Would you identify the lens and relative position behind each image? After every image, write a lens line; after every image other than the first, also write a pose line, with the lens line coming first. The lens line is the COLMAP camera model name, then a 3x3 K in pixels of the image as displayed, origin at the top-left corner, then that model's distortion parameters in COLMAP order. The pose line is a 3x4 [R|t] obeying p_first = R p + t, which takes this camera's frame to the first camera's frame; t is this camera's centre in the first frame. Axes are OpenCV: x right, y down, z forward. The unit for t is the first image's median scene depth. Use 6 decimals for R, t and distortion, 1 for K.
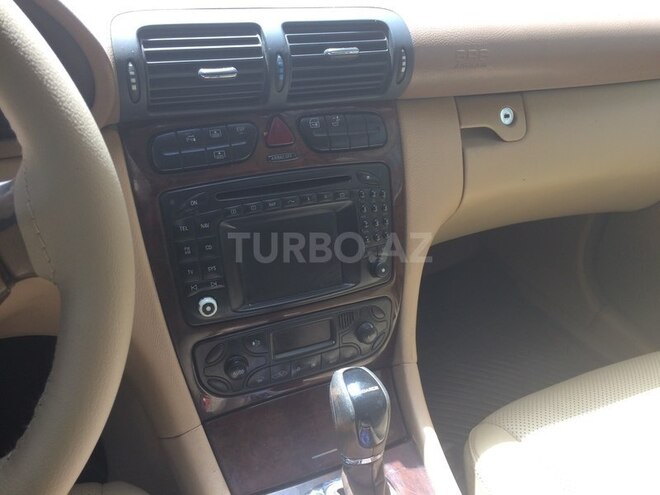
lens RADIAL K [[567.2, 0, 330.0], [0, 567.2, 247.5], [0, 0, 1]] dist [0.084756, -0.116701]
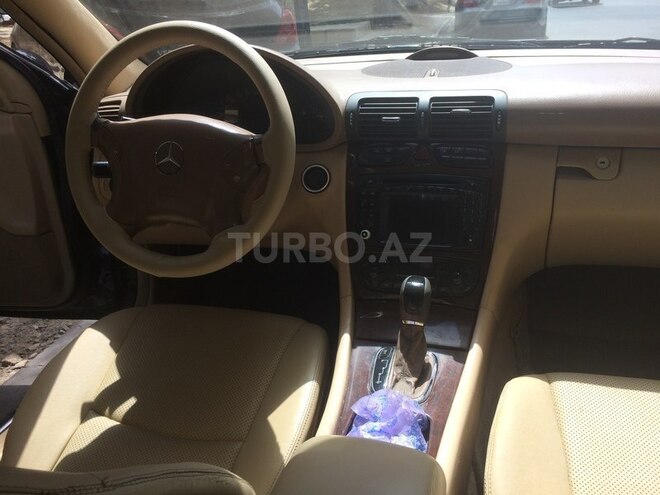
lens RADIAL K [[567.2, 0, 330.0], [0, 567.2, 247.5], [0, 0, 1]] dist [0.084756, -0.116701]
pose [[0.760226, 0.149887, -0.632132, 0.888328], [-0.264181, 0.960263, -0.090023, 0.337120], [0.593520, 0.235435, 0.769613, -0.533602]]
